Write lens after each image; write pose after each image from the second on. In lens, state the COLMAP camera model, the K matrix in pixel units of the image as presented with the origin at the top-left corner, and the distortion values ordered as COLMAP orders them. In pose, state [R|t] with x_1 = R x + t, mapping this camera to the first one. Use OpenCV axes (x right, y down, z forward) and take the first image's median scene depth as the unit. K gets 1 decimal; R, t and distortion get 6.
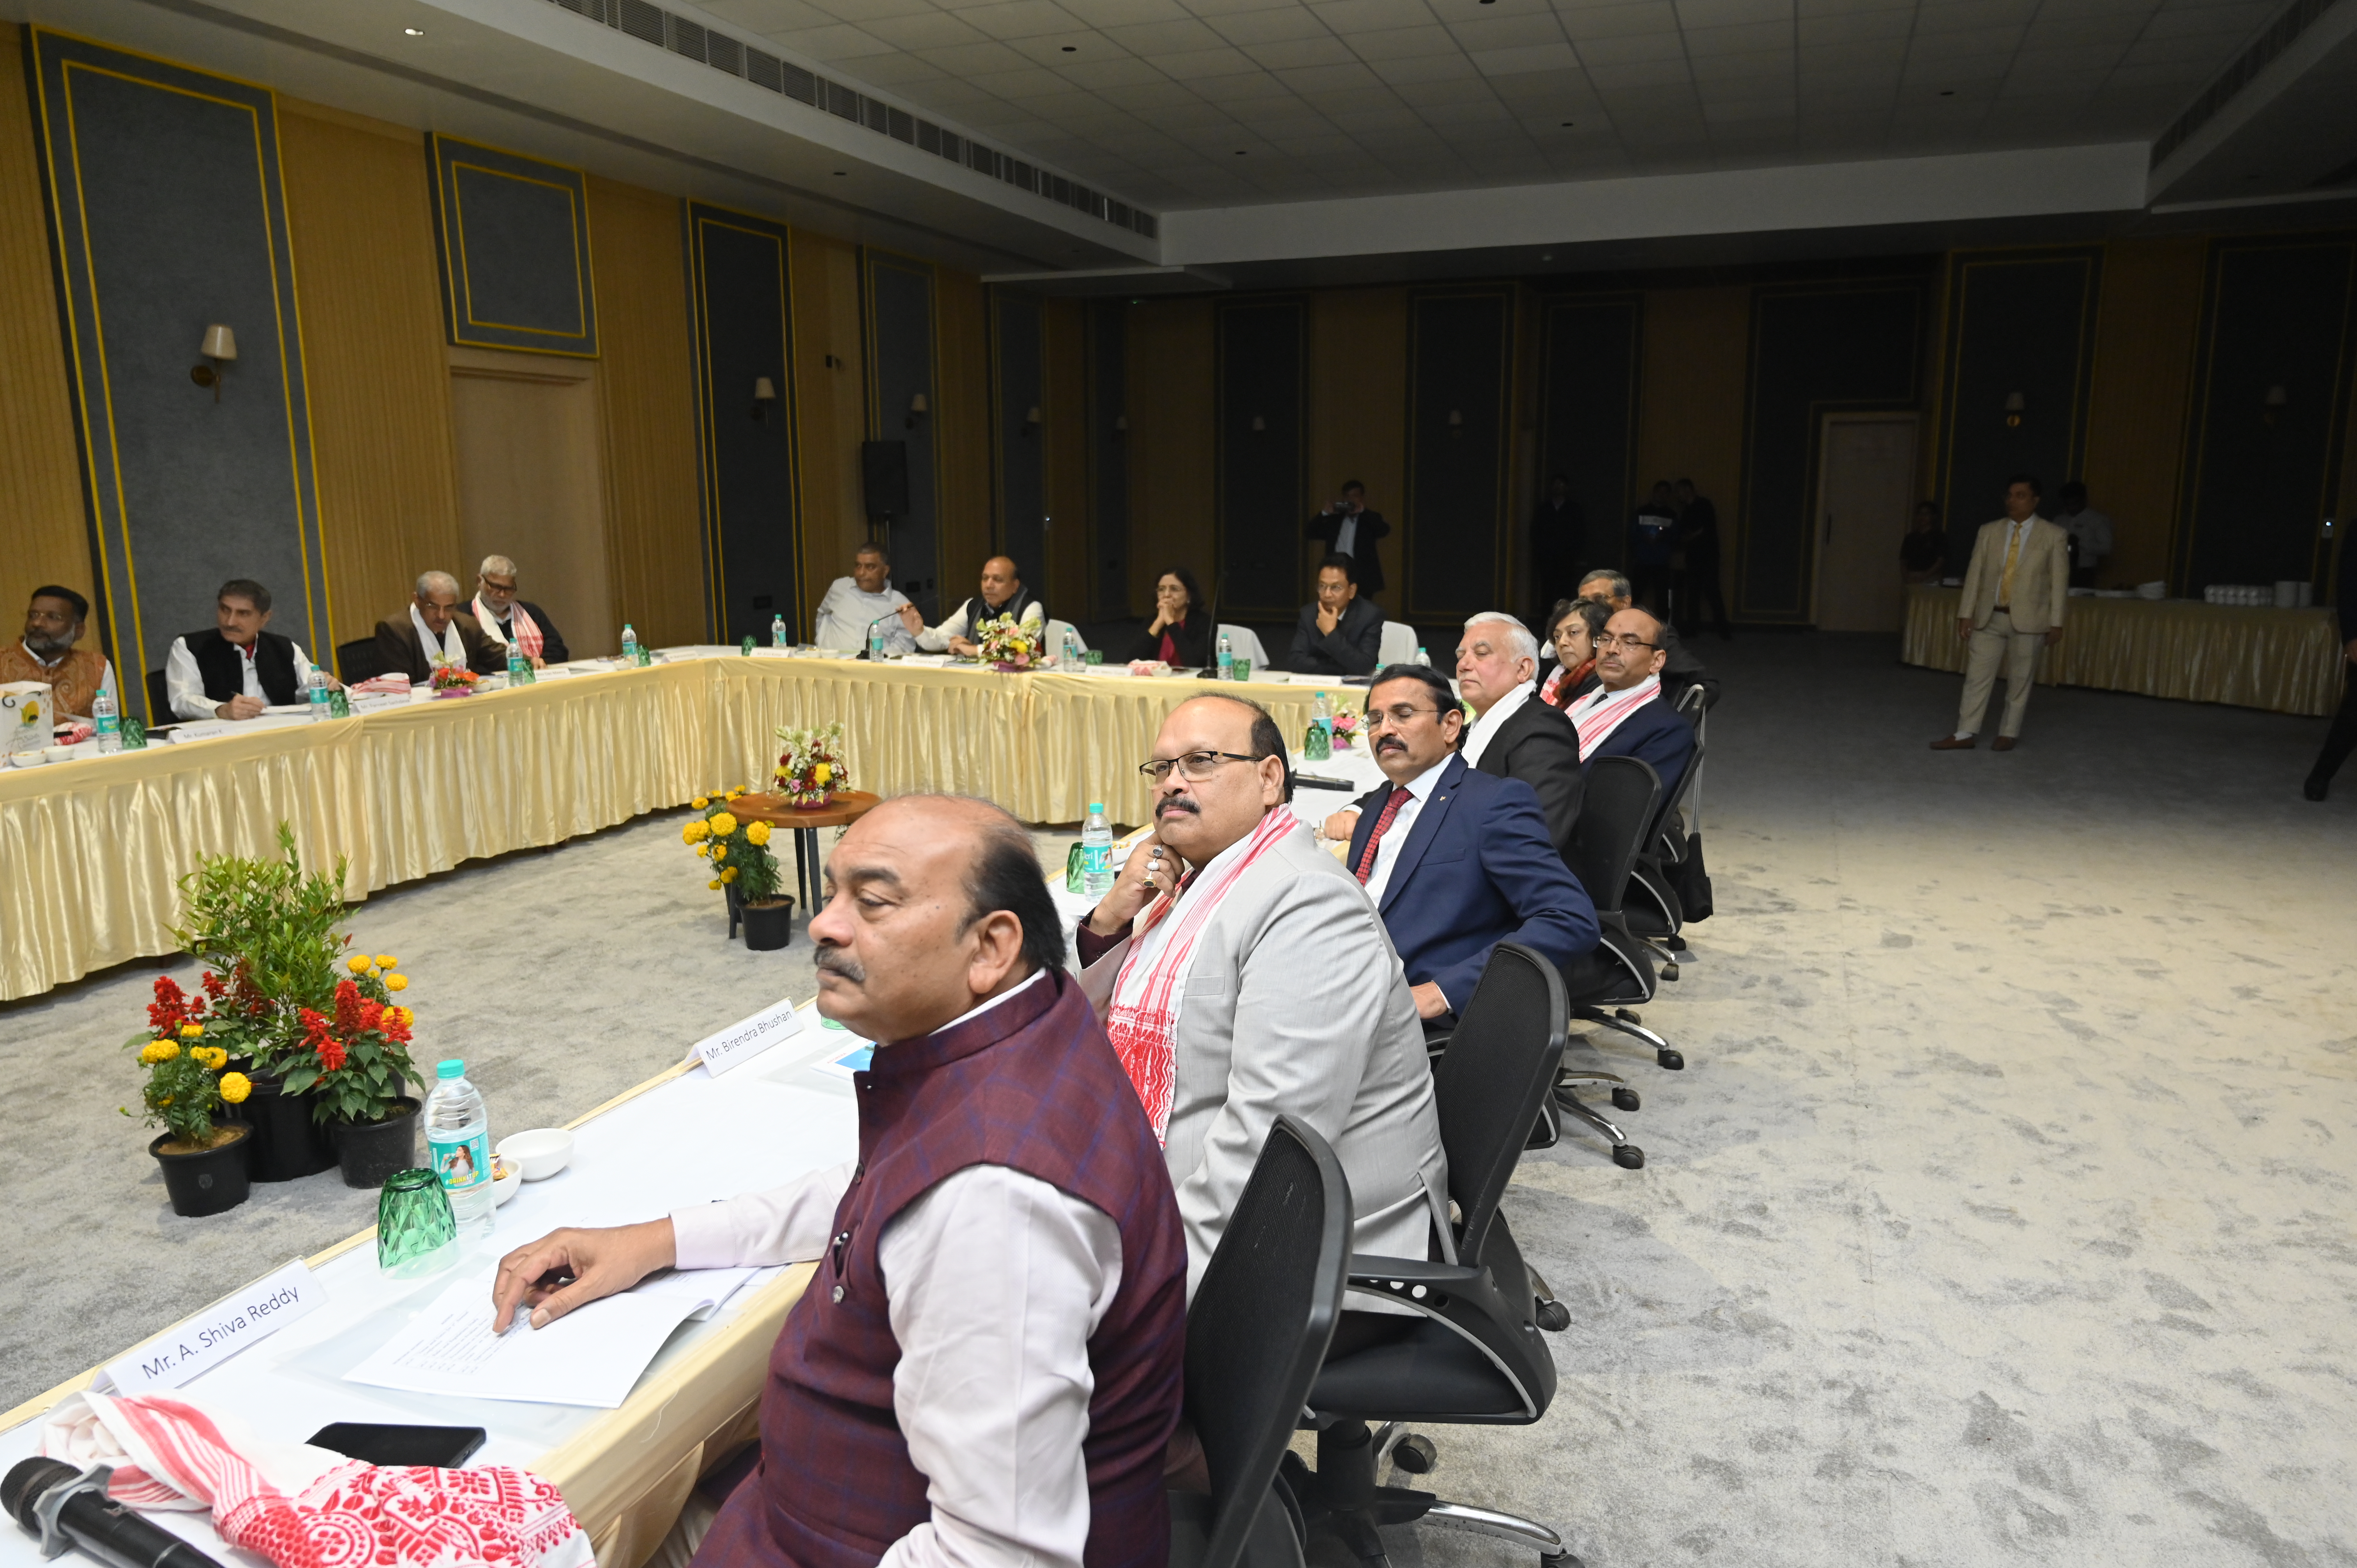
lens RADIAL K [[1535.6, 0, 1178.5], [0, 1535.6, 784.0], [0, 0, 1]] dist [0.002138, 0.001973]
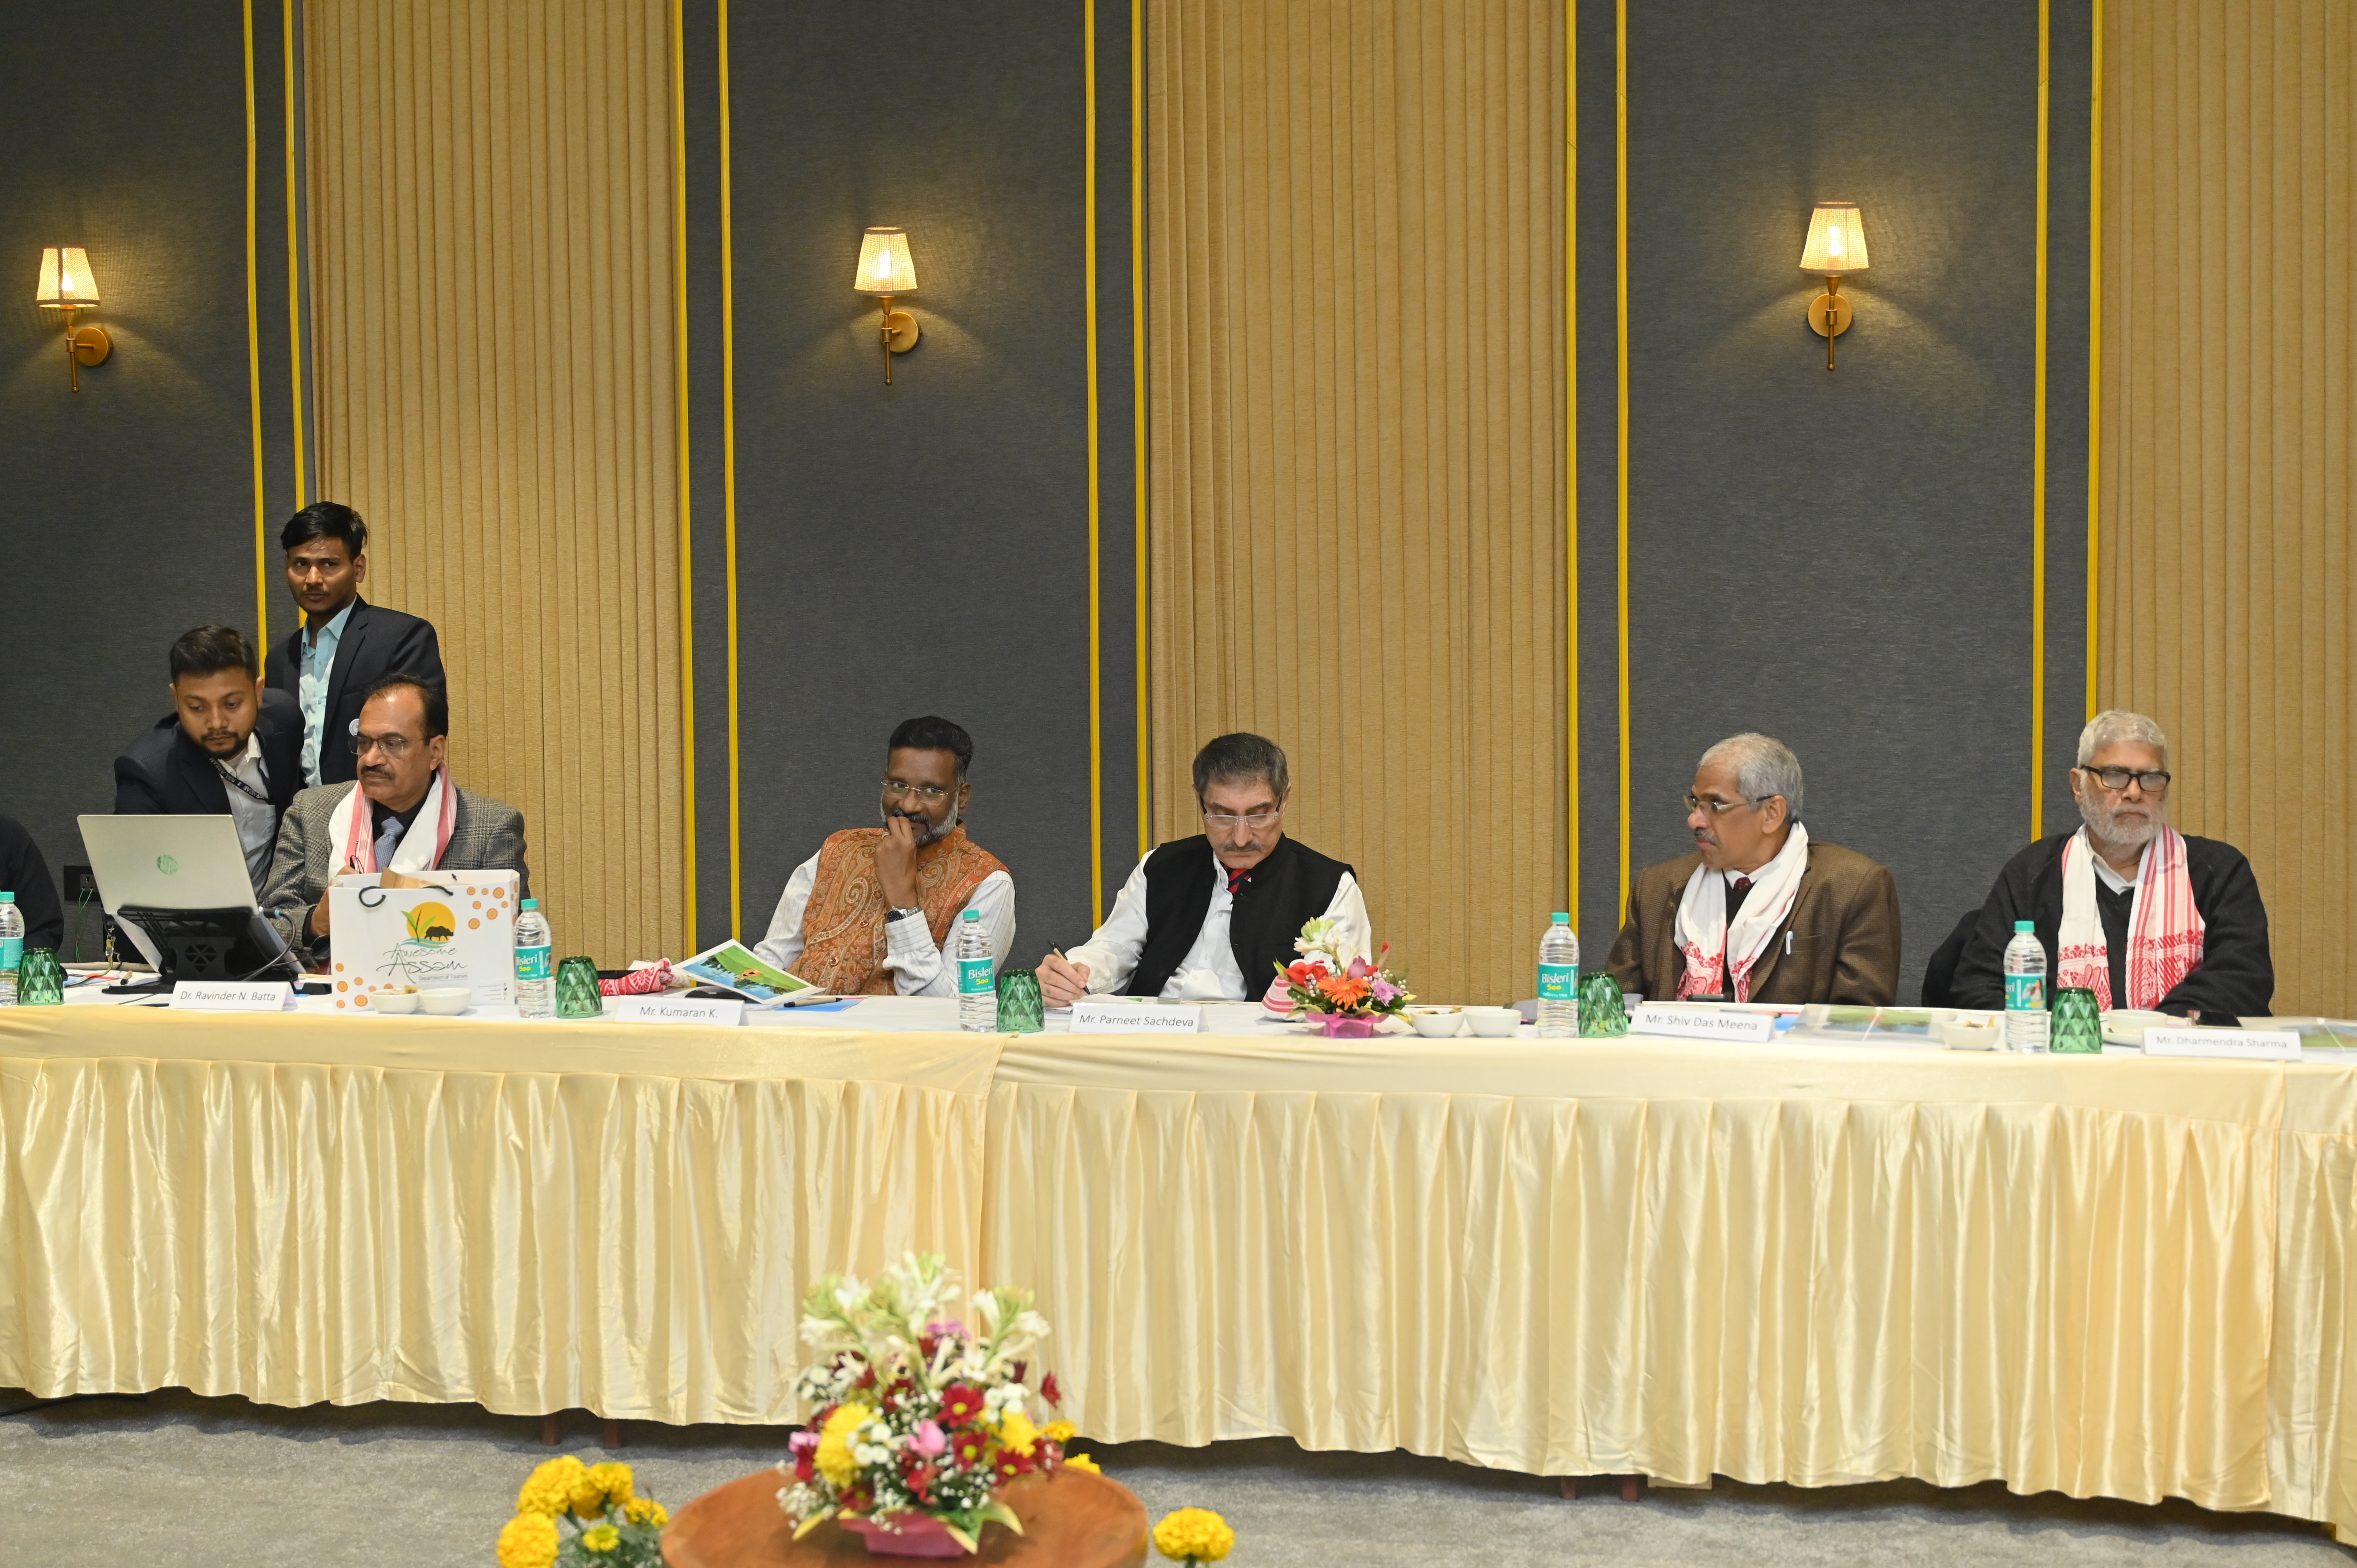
lens RADIAL K [[2792.1, 0, 1177.6], [0, 2792.1, 745.6], [0, 0, 1]] dist [0.002128, 0.433850]
pose [[0.166352, 0.046341, -0.984977, 0.252251], [-0.181731, 0.983225, 0.015566, -0.138981], [0.969175, 0.176412, 0.171983, 0.842001]]
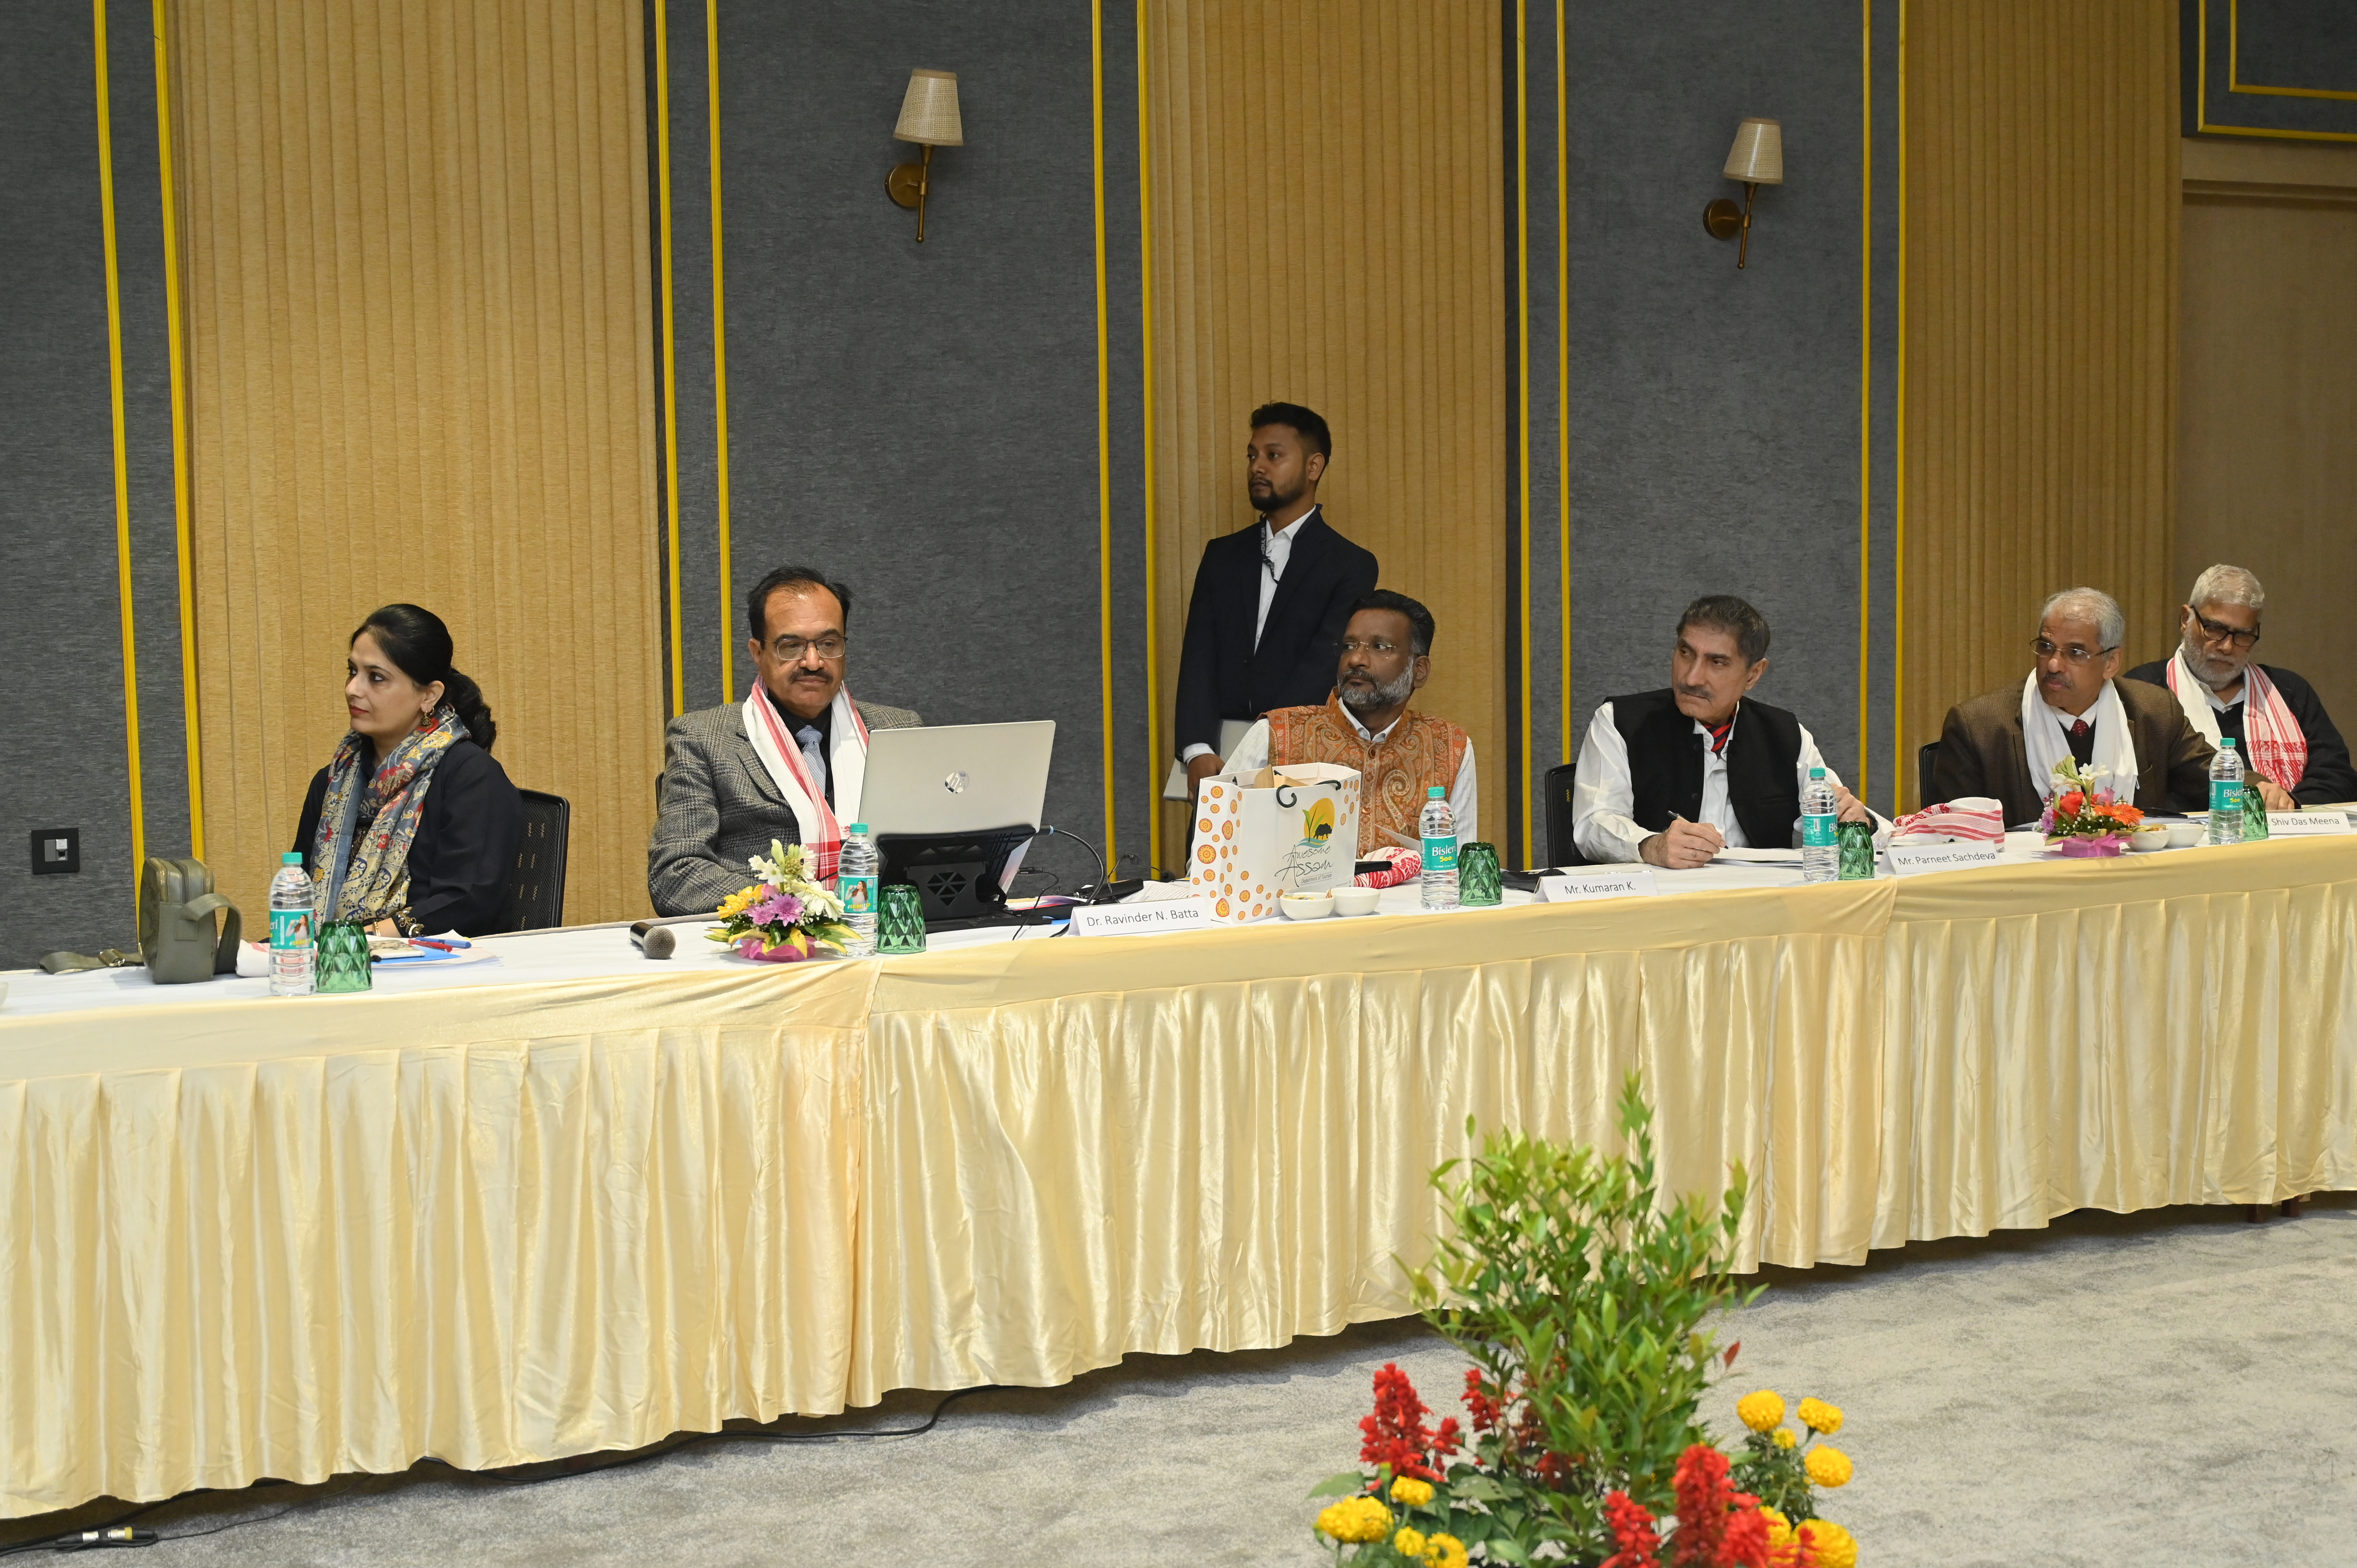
lens RADIAL K [[3224.9, 0, 1178.5], [0, 3224.9, 784.0], [0, 0, 1]] dist [-0.005592, -0.028557]
pose [[0.733992, 0.054376, -0.676978, -0.019352], [-0.117427, 0.991938, -0.047642, 0.000176], [0.668929, 0.114465, 0.734460, 0.111492]]
